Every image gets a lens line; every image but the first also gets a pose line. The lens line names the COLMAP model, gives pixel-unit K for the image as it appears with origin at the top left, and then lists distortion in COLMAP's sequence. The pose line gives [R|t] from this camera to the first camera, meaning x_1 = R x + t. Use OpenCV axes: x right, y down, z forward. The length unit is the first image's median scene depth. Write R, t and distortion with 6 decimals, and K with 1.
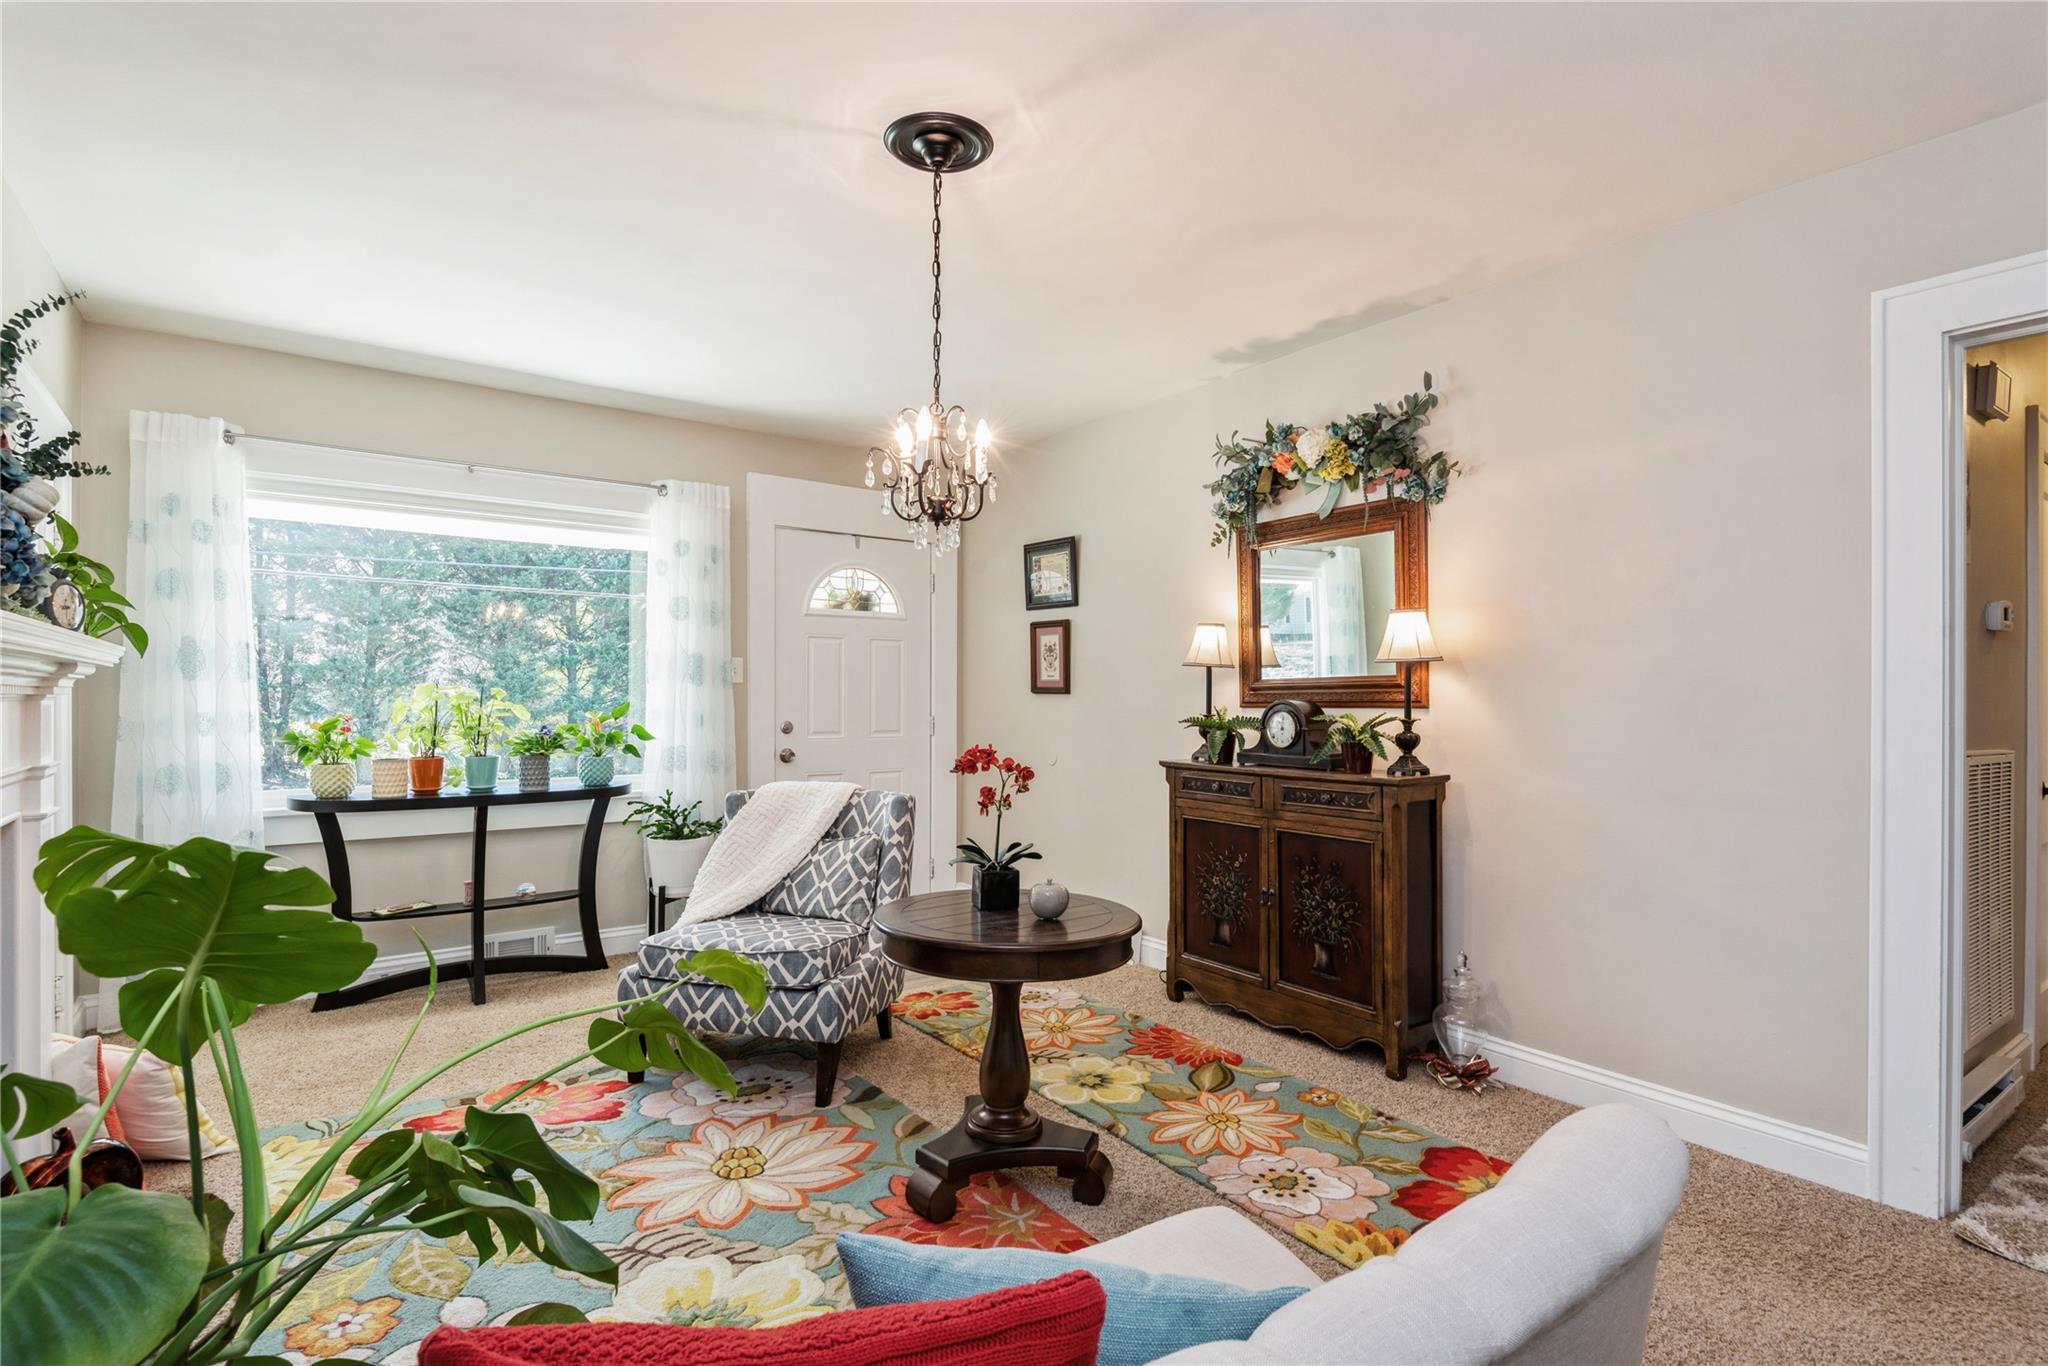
lens RADIAL K [[1002.9, 0, 1016.1], [0, 1002.9, 689.3], [0, 0, 1]] dist [0.015486, -0.000362]
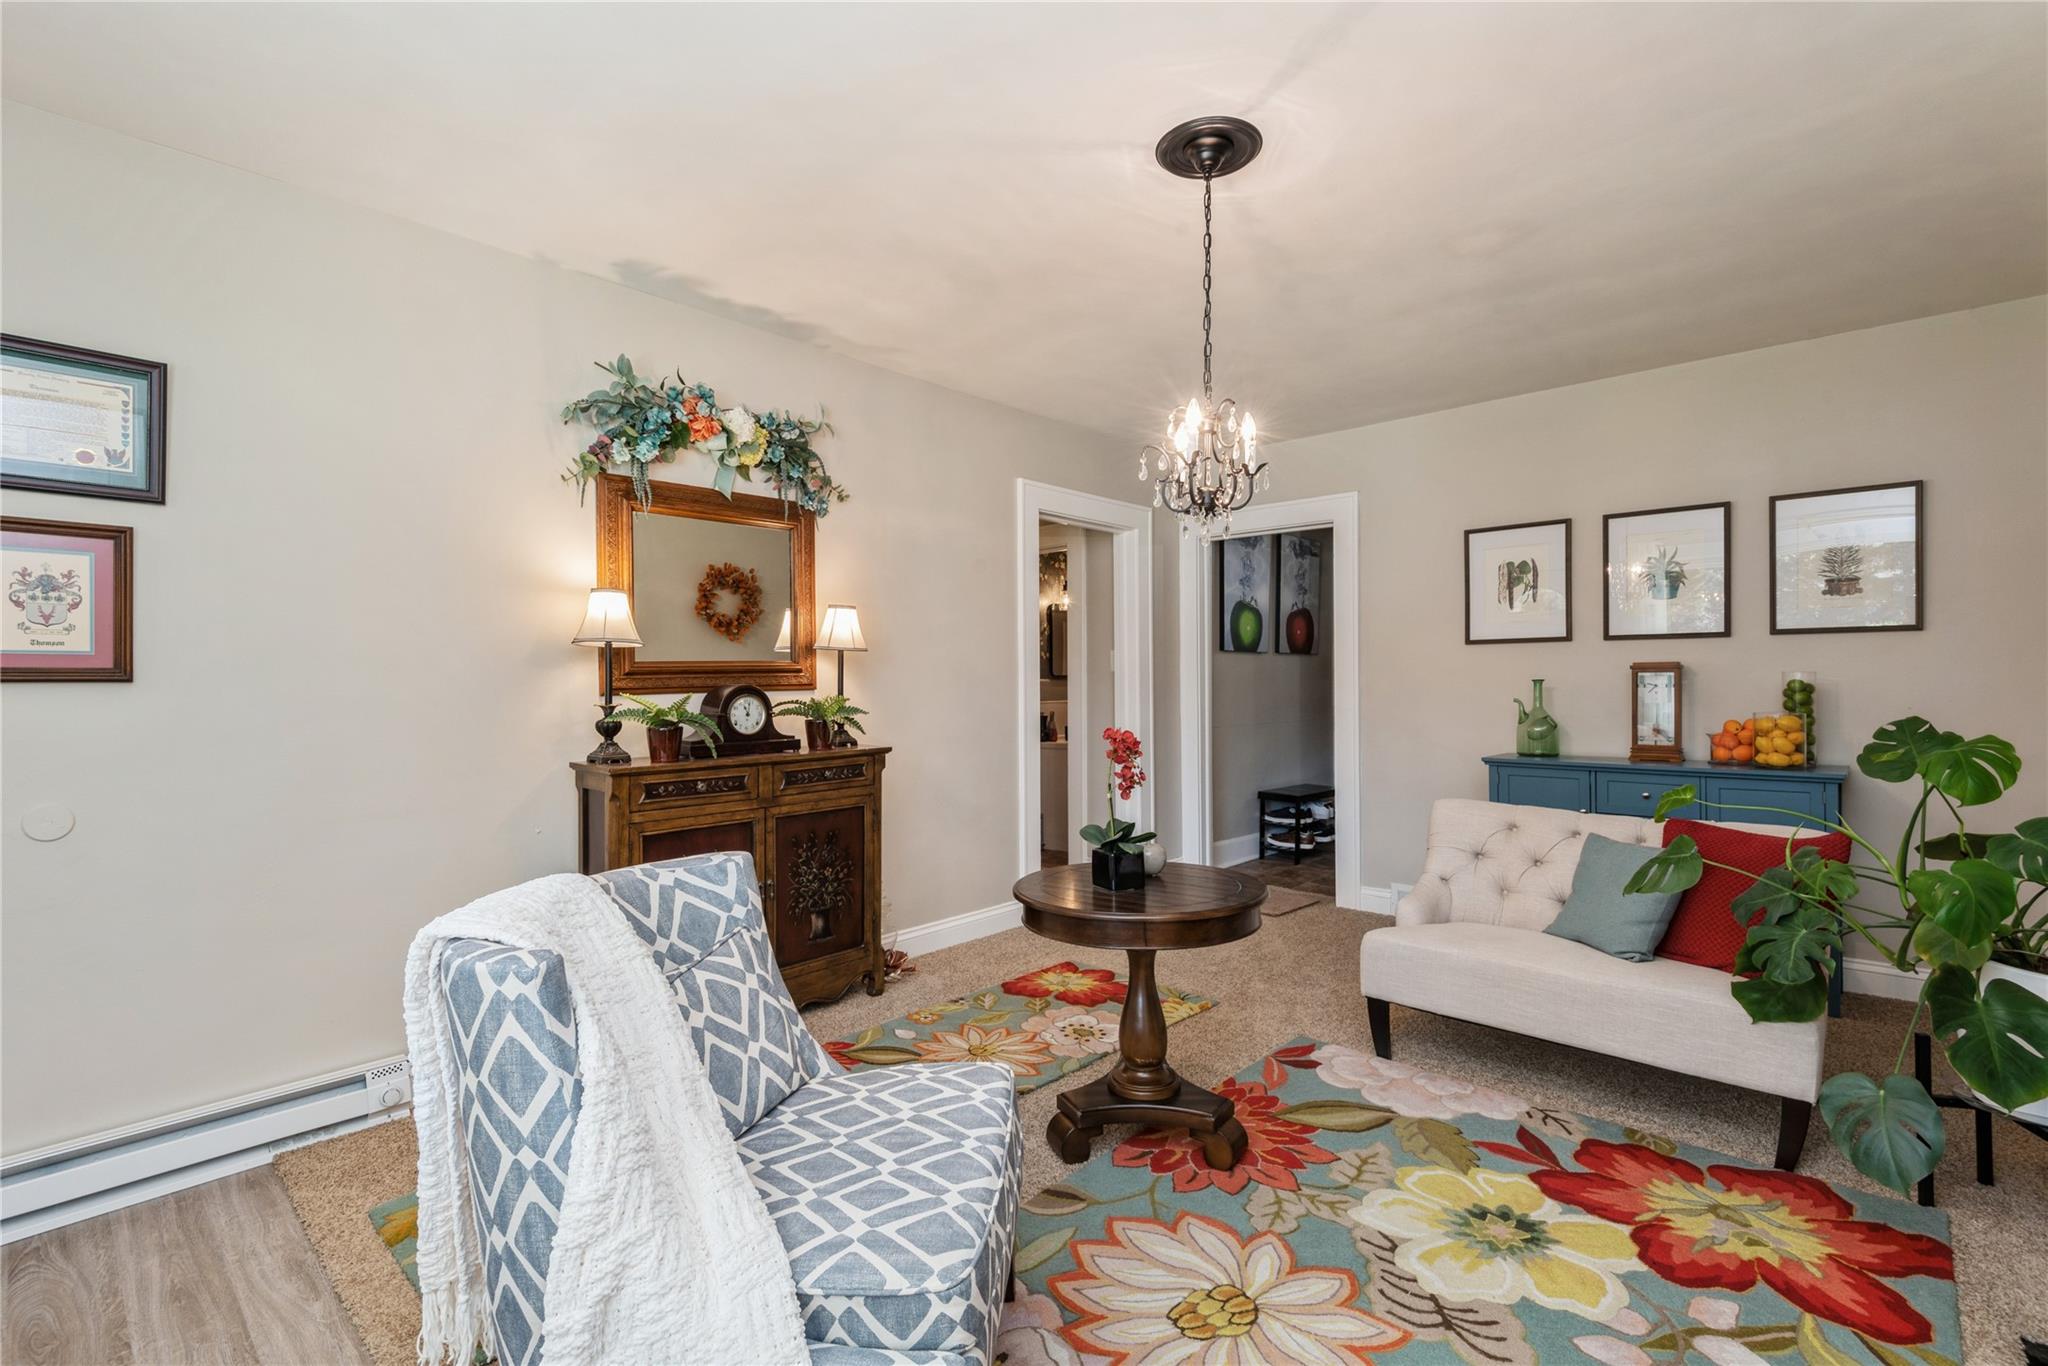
lens RADIAL K [[925.3, 0, 1029.9], [0, 925.3, 686.3], [0, 0, 1]] dist [0.017822, -0.003249]
pose [[-0.204083, -0.011864, 0.978882, -0.685748], [-0.001439, 0.999929, 0.011819, 0.001528], [-0.978953, 0.001004, -0.204085, 0.956765]]
